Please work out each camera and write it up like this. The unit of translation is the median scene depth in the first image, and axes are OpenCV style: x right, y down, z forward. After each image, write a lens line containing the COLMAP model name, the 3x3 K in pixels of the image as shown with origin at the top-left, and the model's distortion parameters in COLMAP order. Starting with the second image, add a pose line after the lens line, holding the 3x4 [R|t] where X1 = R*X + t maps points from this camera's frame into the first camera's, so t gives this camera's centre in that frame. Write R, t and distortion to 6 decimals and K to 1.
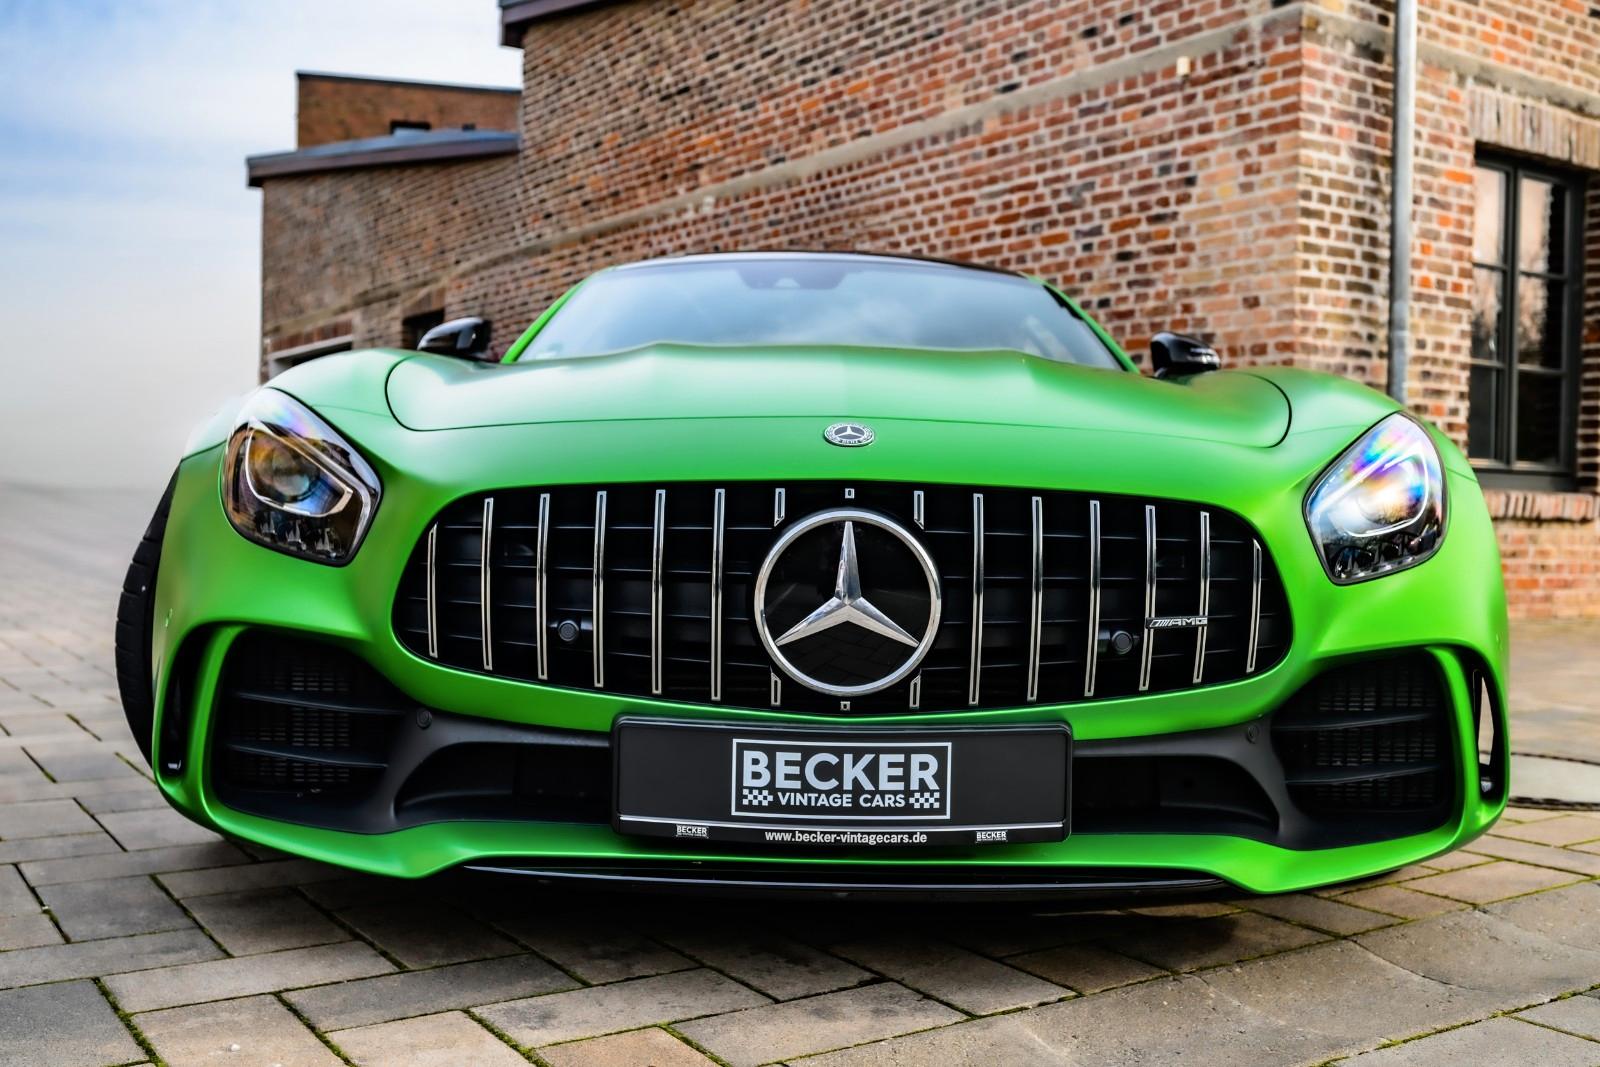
lens RADIAL K [[1552.0, 0, 800.0], [0, 1552.0, 533.5], [0, 0, 1]] dist [0.001368, -0.000184]
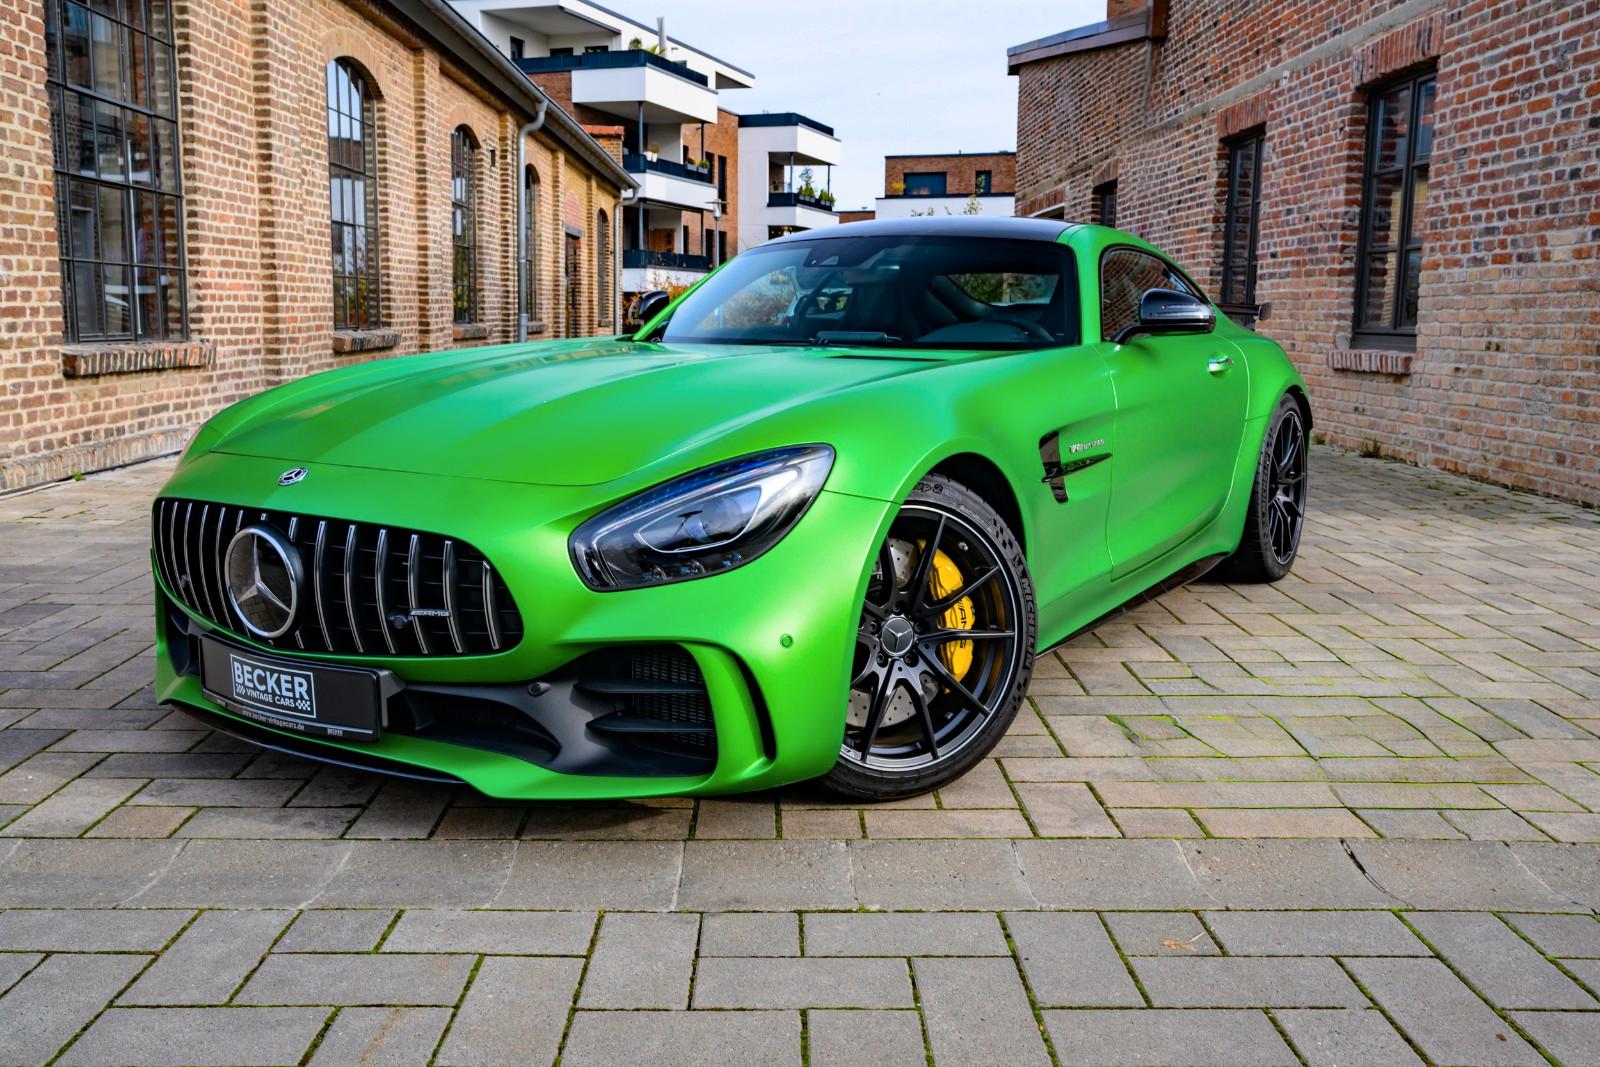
lens RADIAL K [[1353.3, 0, 800.0], [0, 1353.3, 533.5], [0, 0, 1]] dist [-0.000749, 0.000336]
pose [[0.837502, 0.076712, -0.541023, 1.252004], [-0.002261, 0.990575, 0.136954, -0.200142], [0.546430, -0.113476, 0.829782, 0.118651]]
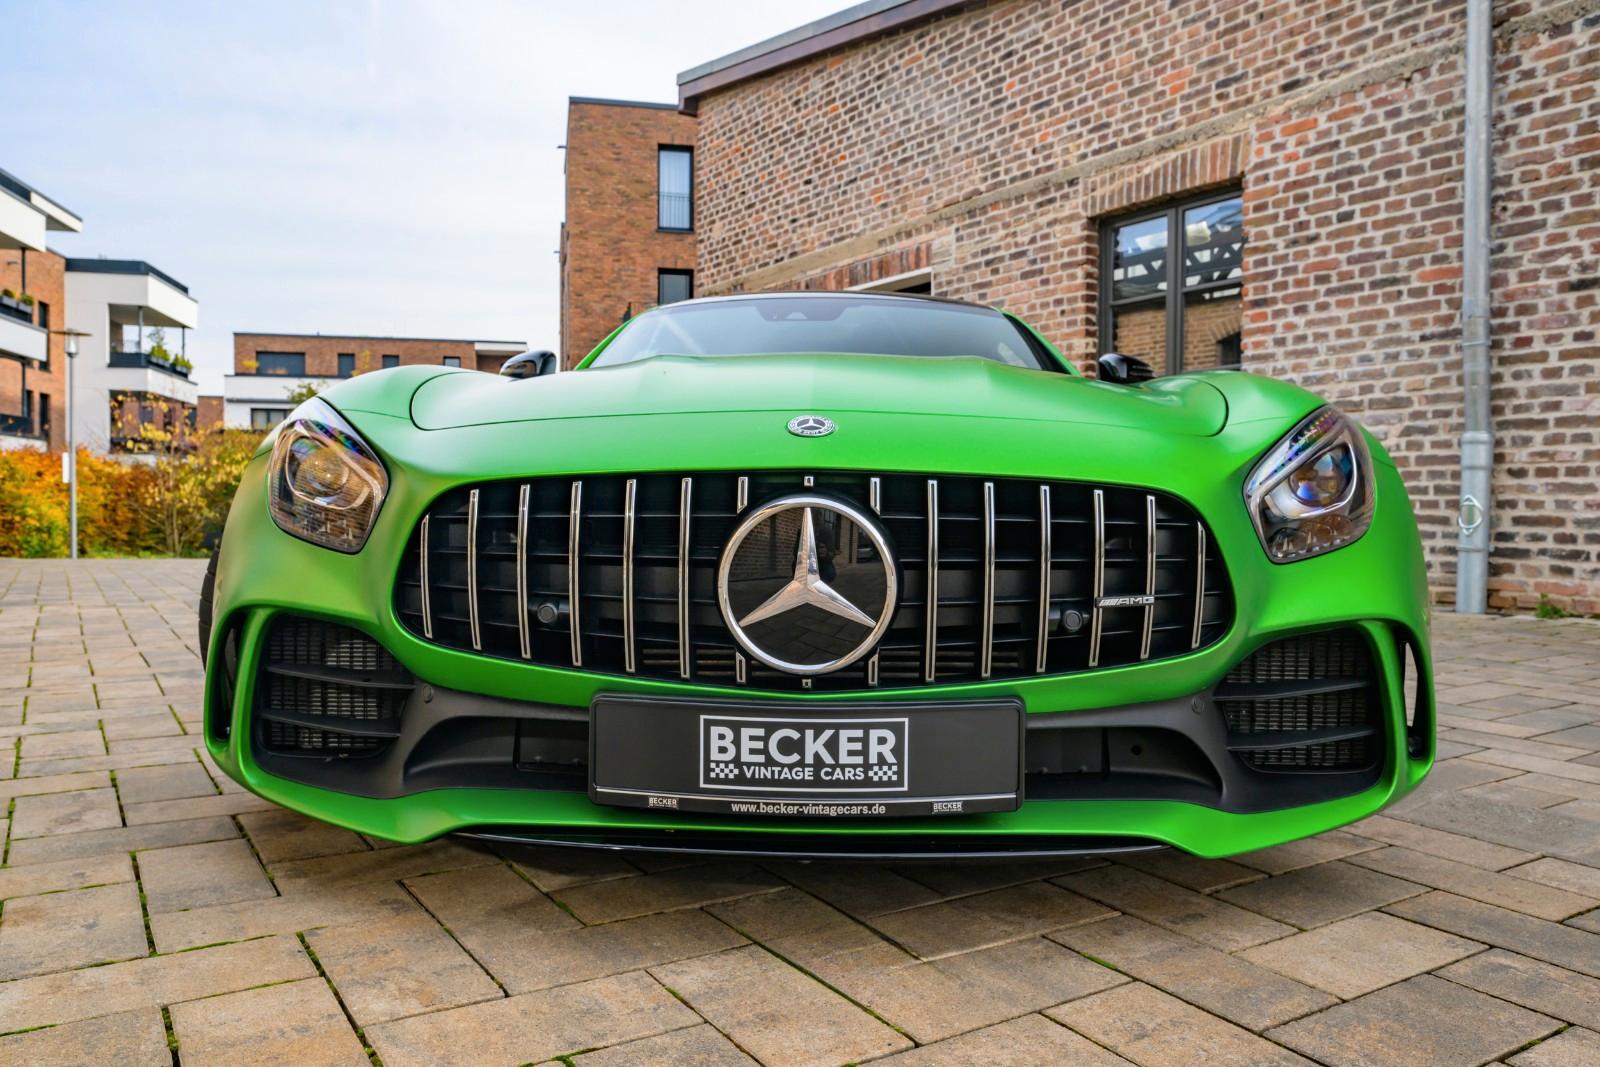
lens RADIAL K [[1164.0, 0, 800.0], [0, 1164.0, 533.5], [0, 0, 1]] dist [-0.004112, 0.548701]
pose [[0.999553, -0.007165, -0.029029, 0.047215], [0.007342, 0.999955, 0.006006, 0.004688], [0.028985, -0.006216, 0.999561, 0.208229]]
